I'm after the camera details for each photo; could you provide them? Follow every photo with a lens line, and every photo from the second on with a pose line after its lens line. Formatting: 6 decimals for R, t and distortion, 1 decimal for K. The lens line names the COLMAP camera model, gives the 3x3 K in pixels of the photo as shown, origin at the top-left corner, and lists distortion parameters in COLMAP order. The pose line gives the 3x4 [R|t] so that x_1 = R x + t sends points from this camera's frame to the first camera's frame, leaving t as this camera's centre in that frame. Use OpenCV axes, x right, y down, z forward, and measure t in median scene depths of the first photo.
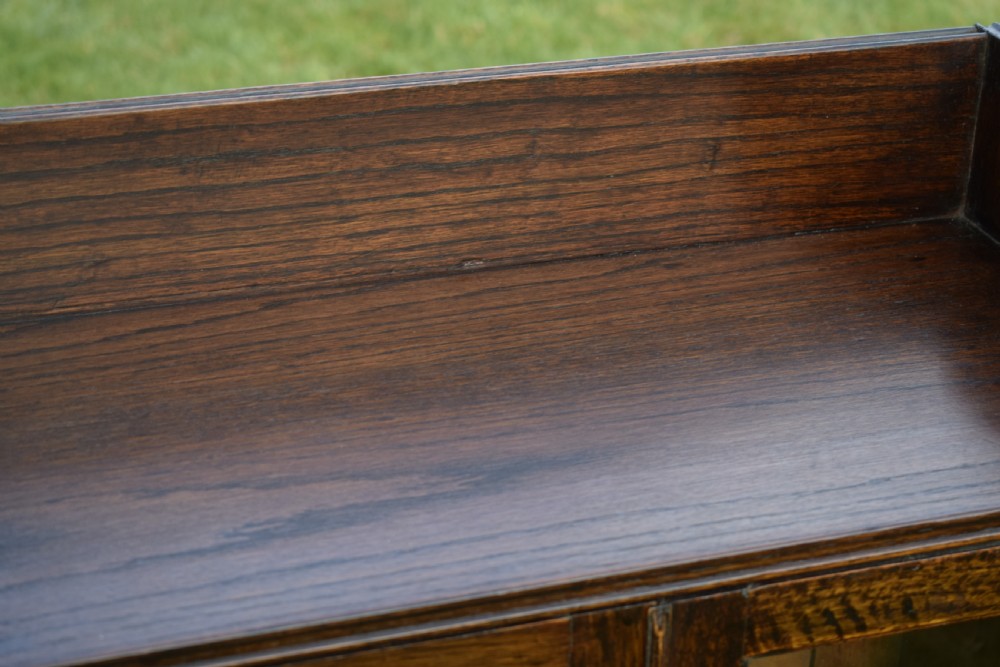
lens RADIAL K [[2289.2, 0, 498.2], [0, 2289.2, 336.1], [0, 0, 1]] dist [-0.019841, 0.000000]
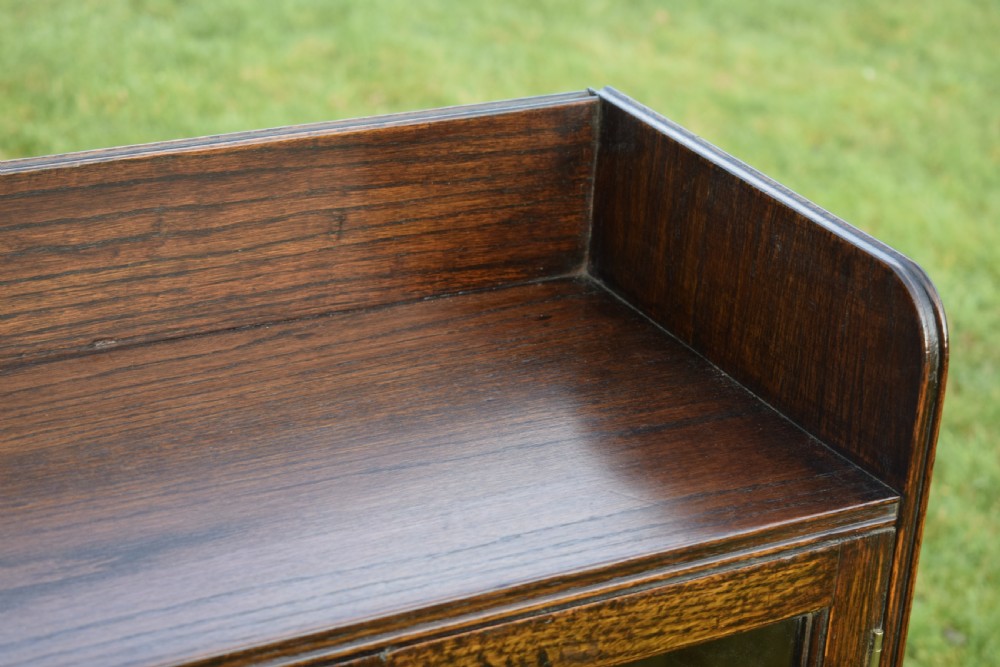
lens RADIAL K [[2289.2, 0, 502.5], [0, 2289.2, 337.5], [0, 0, 1]] dist [-0.019841, 0.000000]
pose [[0.988094, -0.047100, 0.146463, 0.015263], [0.050606, 0.998512, -0.020303, -0.005394], [-0.145288, 0.027473, 0.989008, -0.016627]]
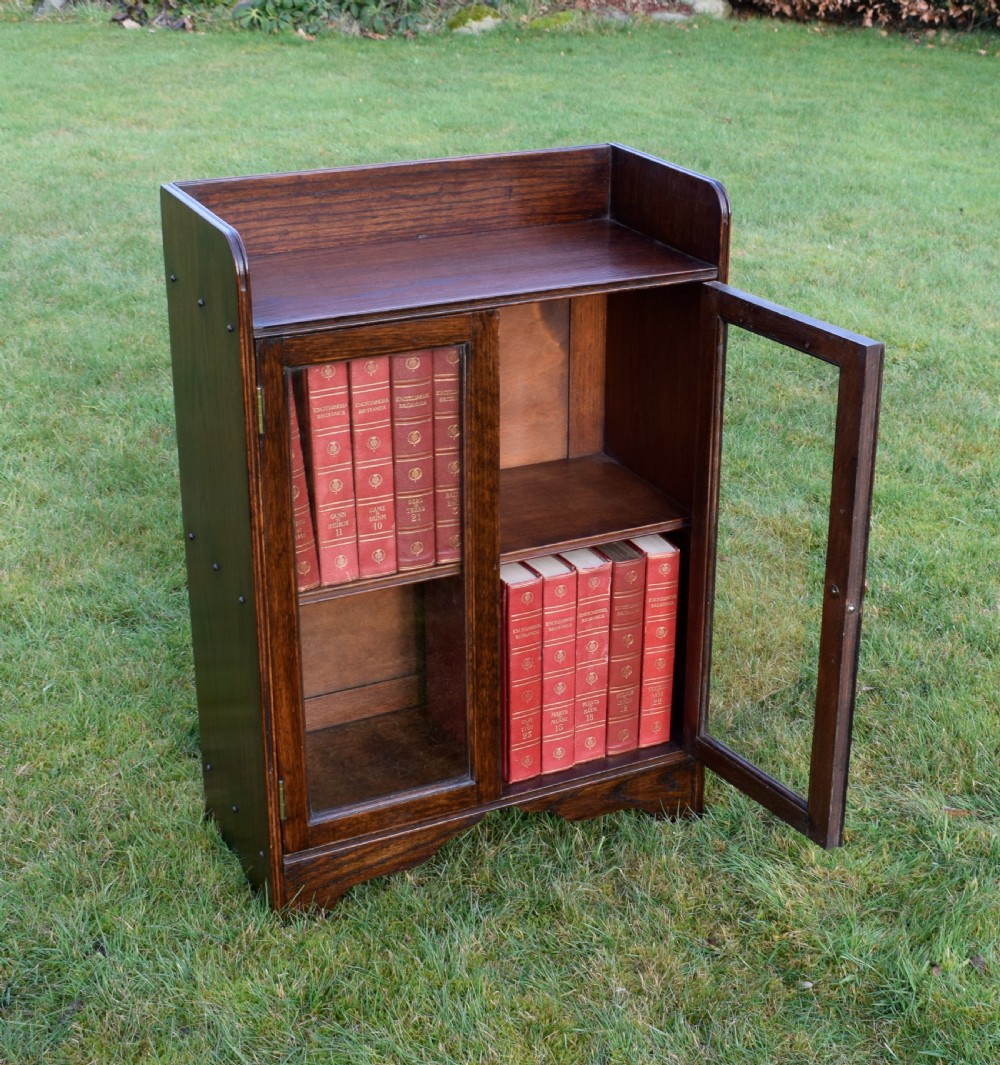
lens RADIAL K [[1806.1, 0, 587.8], [0, 1806.1, 483.2], [0, 0, 1]] dist [-0.027211, 0.000000]
pose [[0.989964, -0.073551, 0.120667, -0.098992], [0.081879, 0.994483, -0.065564, 0.425966], [-0.115179, 0.074786, 0.990526, -1.119431]]
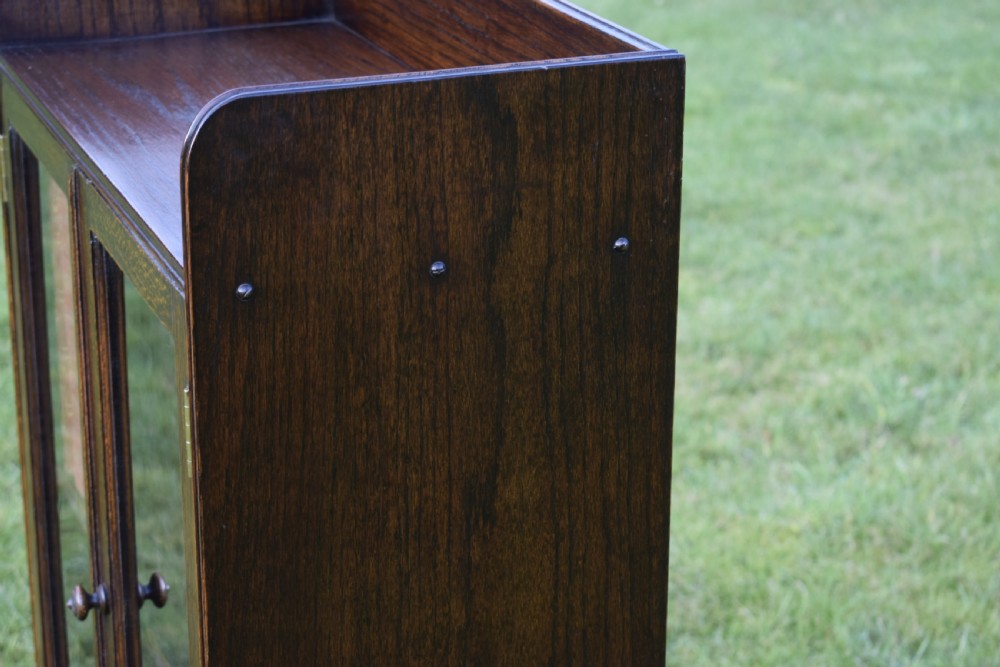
lens RADIAL K [[2289.2, 0, 498.8], [0, 2289.2, 331.1], [0, 0, 1]] dist [-0.019841, 0.000000]
pose [[0.030081, 0.300397, -0.953340, 1.464253], [-0.444335, 0.858370, 0.256452, -0.298006], [0.895355, 0.415888, 0.159297, 0.893652]]
